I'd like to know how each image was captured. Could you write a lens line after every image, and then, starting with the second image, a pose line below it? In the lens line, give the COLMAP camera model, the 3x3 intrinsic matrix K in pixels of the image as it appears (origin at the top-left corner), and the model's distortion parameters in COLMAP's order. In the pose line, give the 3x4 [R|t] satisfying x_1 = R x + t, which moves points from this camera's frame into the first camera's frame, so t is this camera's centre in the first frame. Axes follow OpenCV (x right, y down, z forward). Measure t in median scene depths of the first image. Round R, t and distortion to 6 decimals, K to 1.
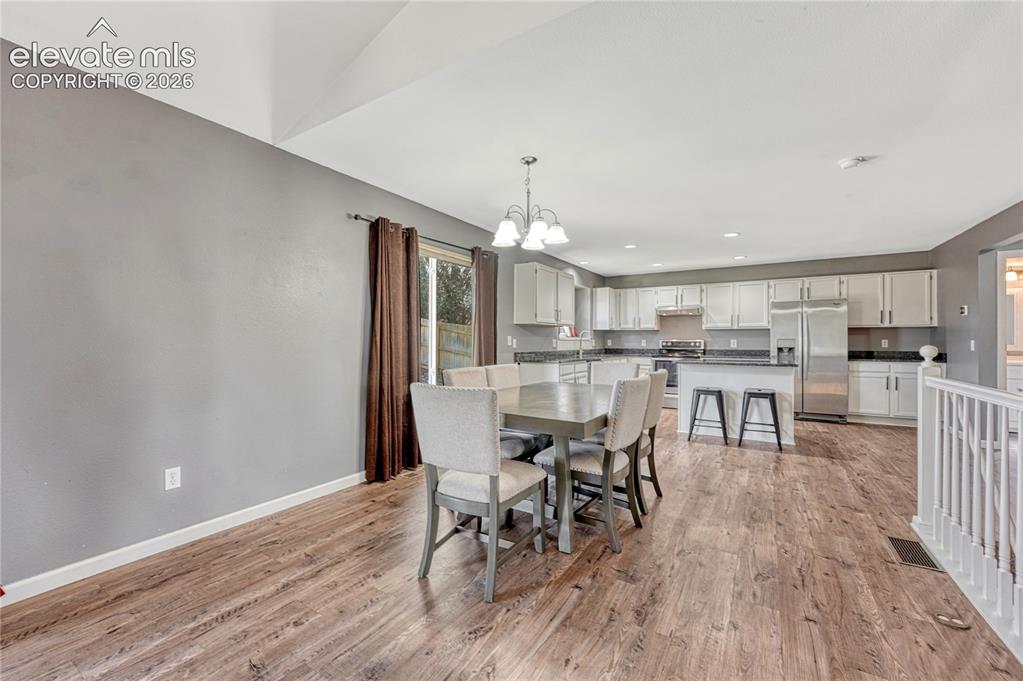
lens RADIAL K [[415.0, 0, 509.6], [0, 415.0, 339.9], [0, 0, 1]] dist [-0.011057, 0.000446]
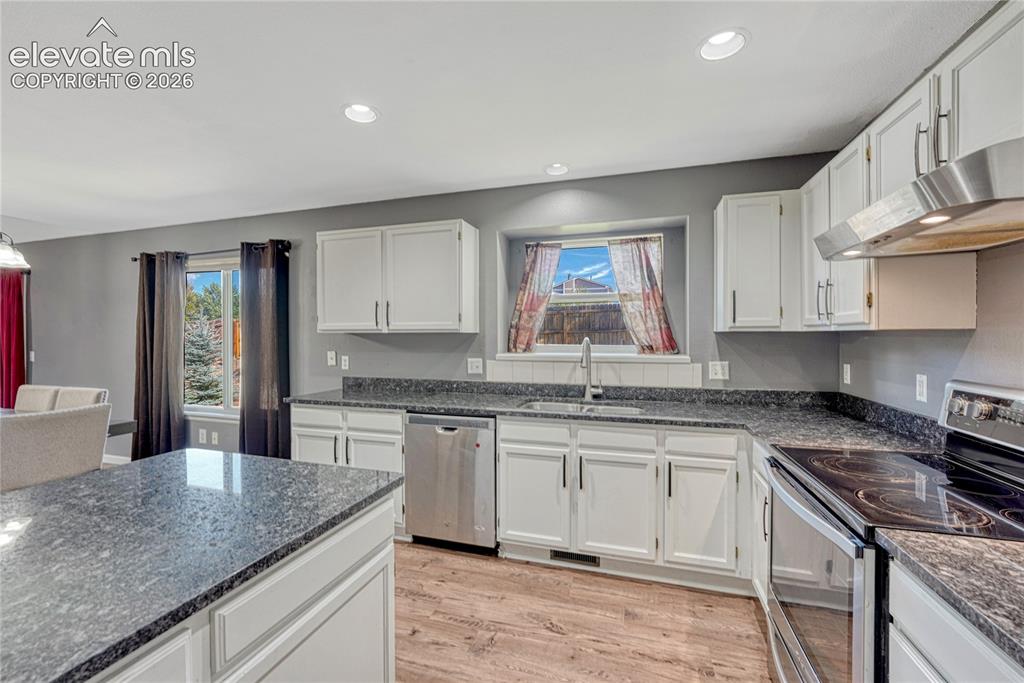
lens RADIAL K [[423.4, 0, 507.0], [0, 423.4, 337.5], [0, 0, 1]] dist [-0.011051, 0.000354]
pose [[0.254376, -0.001110, -0.967105, 0.668686], [0.003215, 0.999995, -0.000303, -0.027685], [0.967100, -0.003032, 0.254379, 1.008377]]
